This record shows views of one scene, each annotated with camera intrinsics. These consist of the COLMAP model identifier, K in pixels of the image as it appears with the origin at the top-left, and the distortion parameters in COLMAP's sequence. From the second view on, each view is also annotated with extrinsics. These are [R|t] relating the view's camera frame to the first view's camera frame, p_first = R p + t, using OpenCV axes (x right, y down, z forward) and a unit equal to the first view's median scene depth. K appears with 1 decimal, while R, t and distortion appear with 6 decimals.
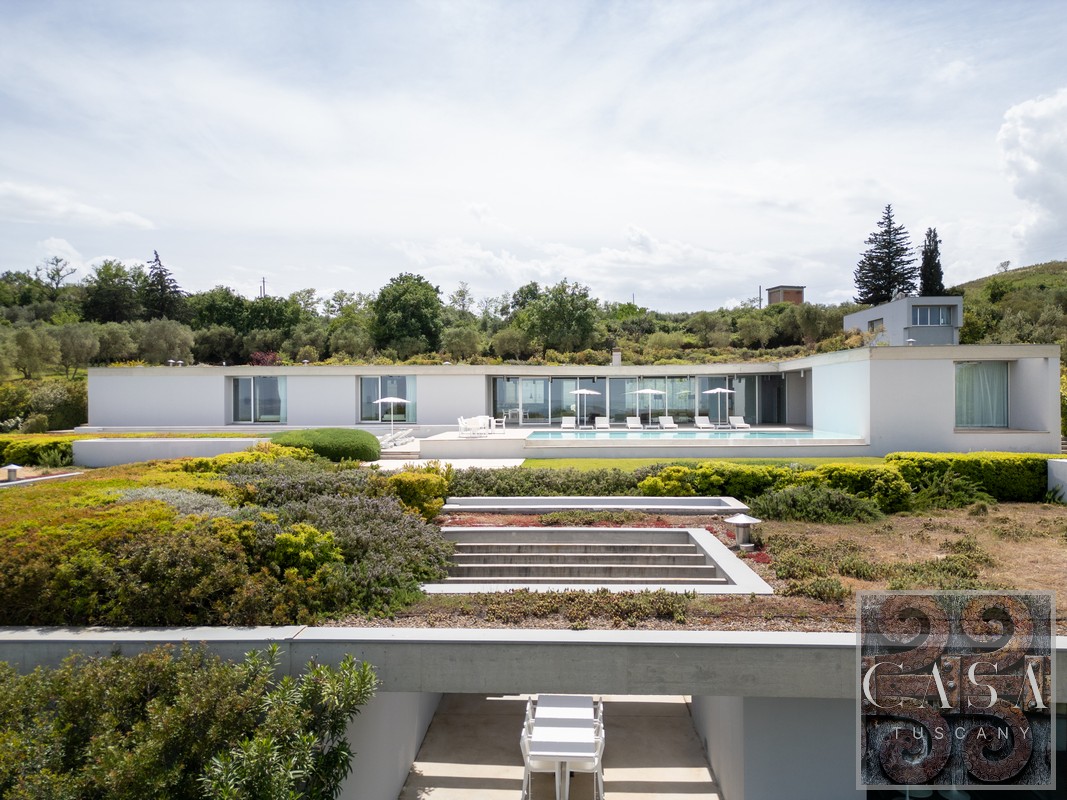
lens RADIAL K [[760.5, 0, 533.5], [0, 760.5, 400.0], [0, 0, 1]] dist [0.084975, -0.085840]
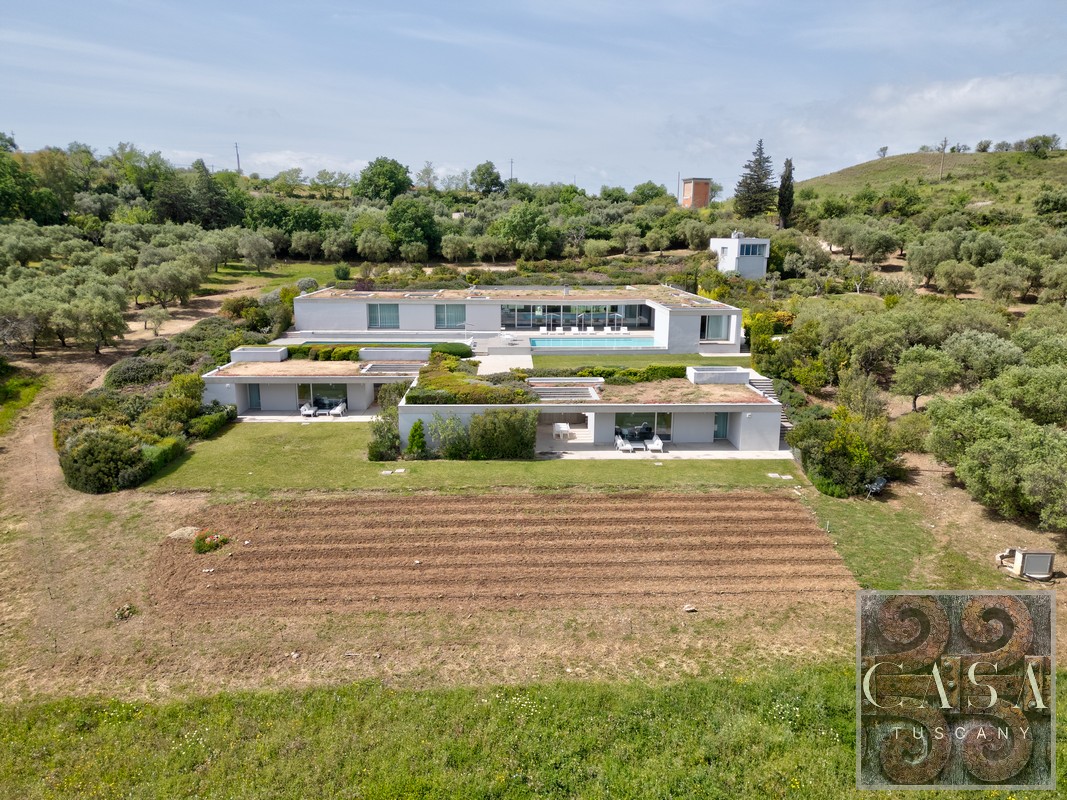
lens RADIAL K [[745.9, 0, 533.5], [0, 745.9, 400.0], [0, 0, 1]] dist [0.000627, 0.000205]
pose [[0.996815, -0.007533, 0.079388, -0.049924], [-0.009129, 0.978204, 0.207446, -0.071363], [-0.079221, -0.207510, 0.975020, -0.350041]]
